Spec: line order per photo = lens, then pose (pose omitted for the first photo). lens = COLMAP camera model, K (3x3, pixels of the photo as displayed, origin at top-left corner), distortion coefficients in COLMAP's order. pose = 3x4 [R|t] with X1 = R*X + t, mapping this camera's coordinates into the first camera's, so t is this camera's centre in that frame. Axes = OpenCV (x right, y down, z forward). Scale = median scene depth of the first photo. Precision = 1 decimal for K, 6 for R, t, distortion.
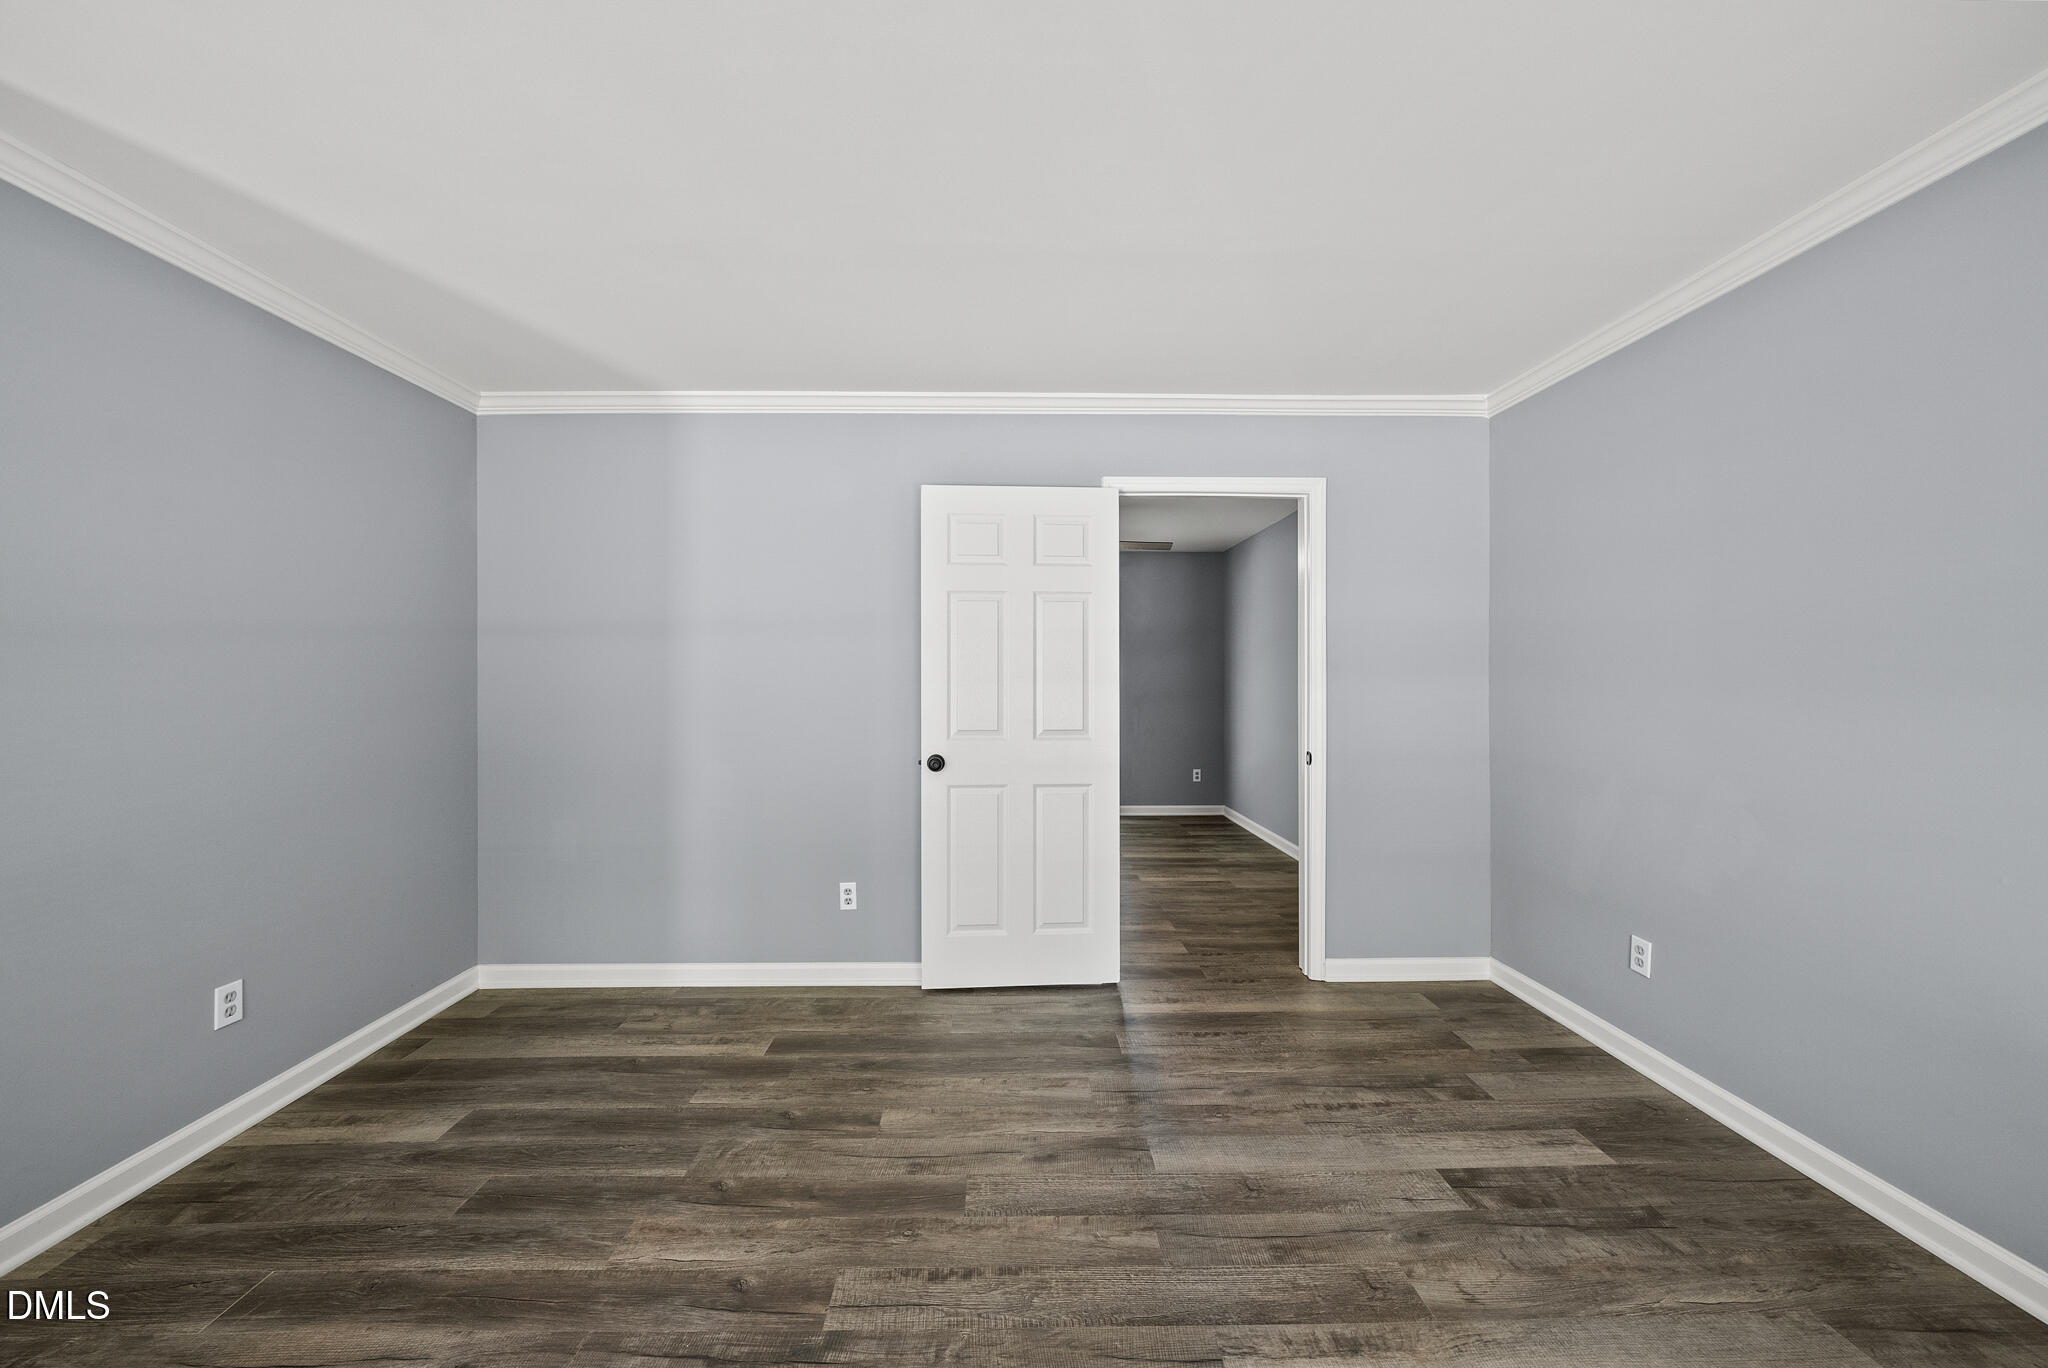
lens RADIAL K [[714.8, 0, 1013.9], [0, 714.8, 679.6], [0, 0, 1]] dist [-0.010753, 0.000014]
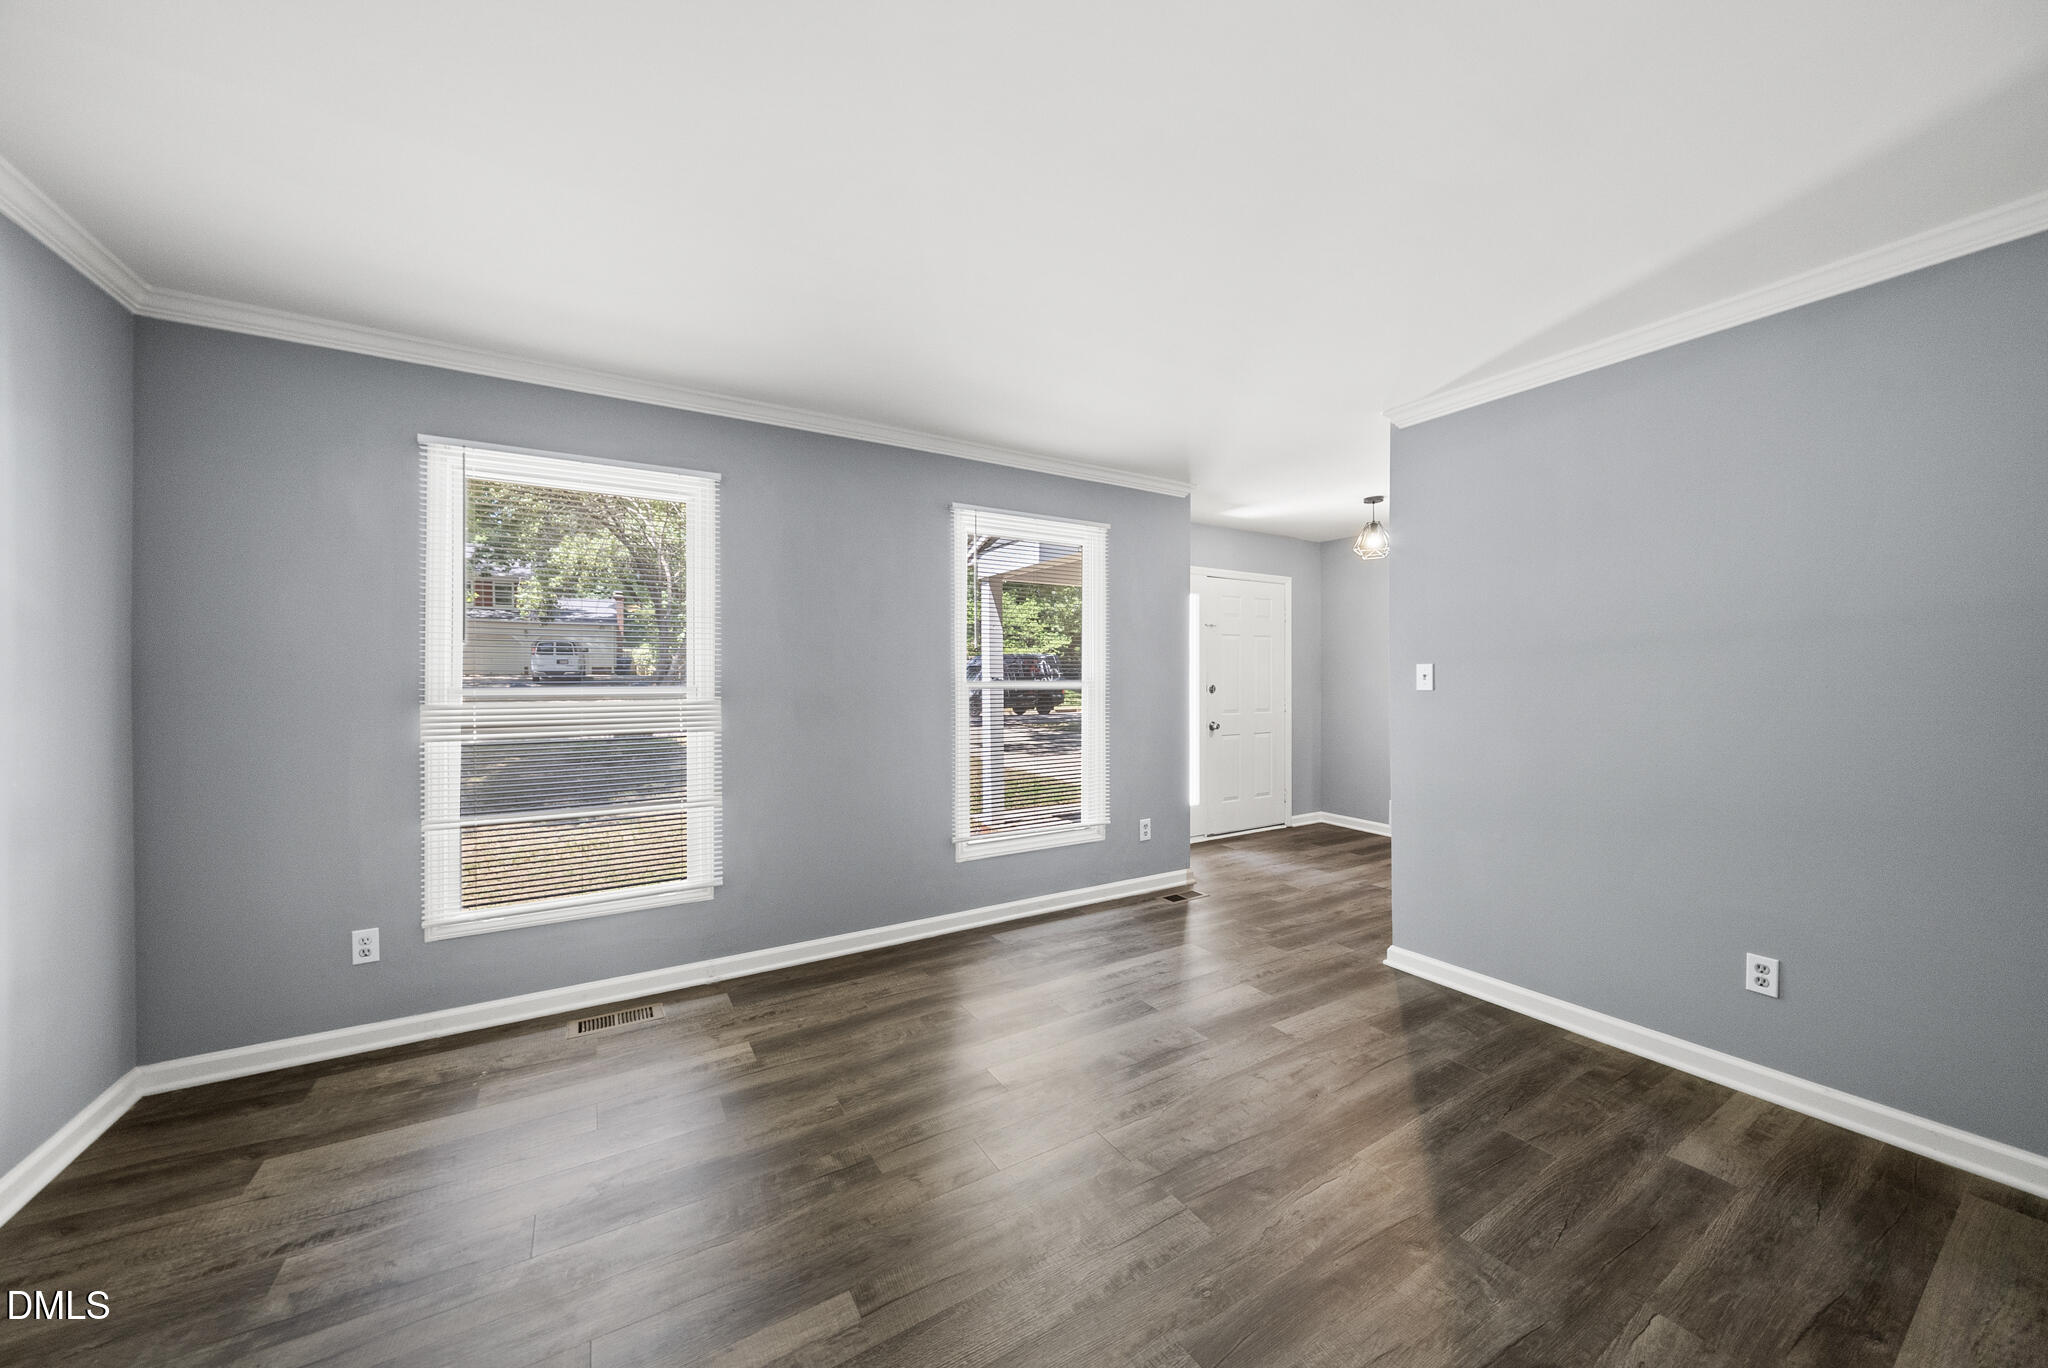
lens RADIAL K [[714.8, 0, 1013.9], [0, 714.8, 679.6], [0, 0, 1]] dist [-0.010753, 0.000014]
pose [[-0.867928, 0.005500, -0.496660, 0.420112], [0.002217, 0.999972, 0.007199, -0.001813], [0.496686, 0.005147, -0.867915, 1.380288]]
